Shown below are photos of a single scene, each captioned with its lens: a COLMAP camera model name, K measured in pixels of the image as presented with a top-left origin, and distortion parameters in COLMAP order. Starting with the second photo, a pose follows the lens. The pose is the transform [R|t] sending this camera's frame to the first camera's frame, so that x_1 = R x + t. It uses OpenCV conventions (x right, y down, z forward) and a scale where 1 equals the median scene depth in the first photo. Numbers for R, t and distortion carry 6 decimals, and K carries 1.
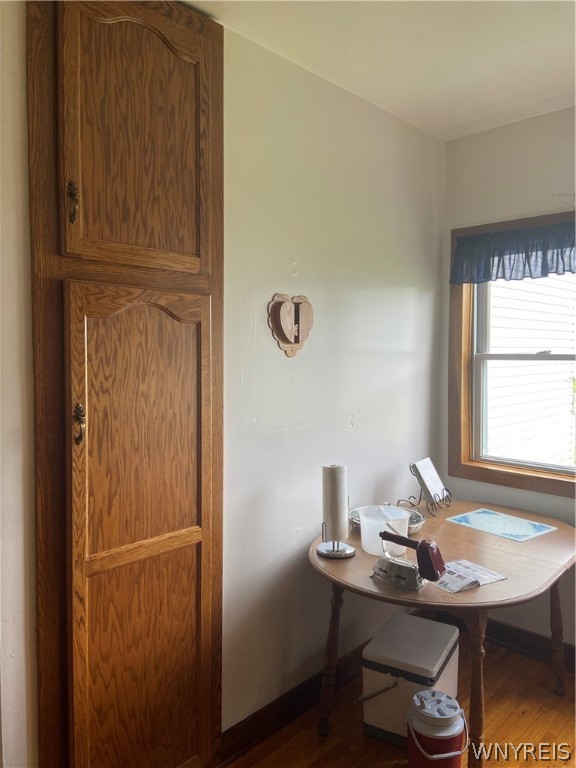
lens RADIAL K [[583.3, 0, 289.5], [0, 583.3, 360.2], [0, 0, 1]] dist [0.067480, -0.071415]
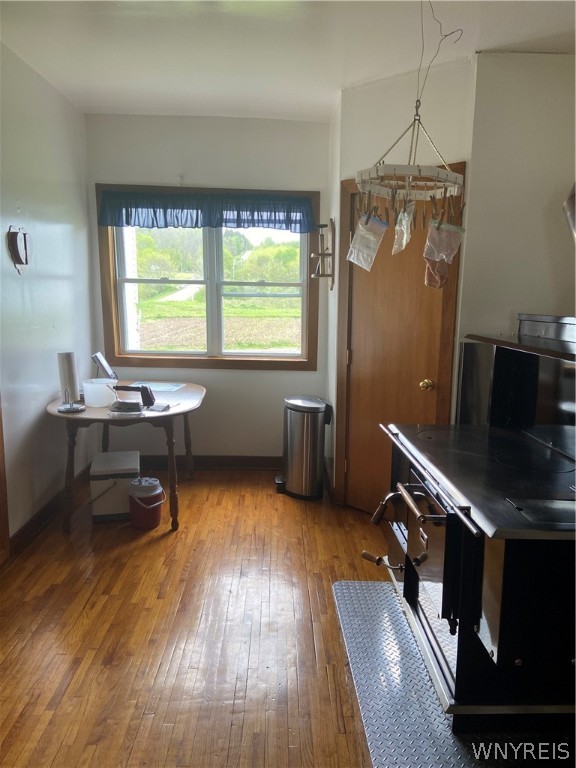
lens RADIAL K [[583.3, 0, 289.5], [0, 583.3, 360.2], [0, 0, 1]] dist [0.067480, -0.071415]
pose [[0.713040, -0.077906, 0.696782, -0.513853], [0.001852, 0.994013, 0.109243, 0.042017], [-0.701121, -0.076604, 0.708916, -0.388453]]
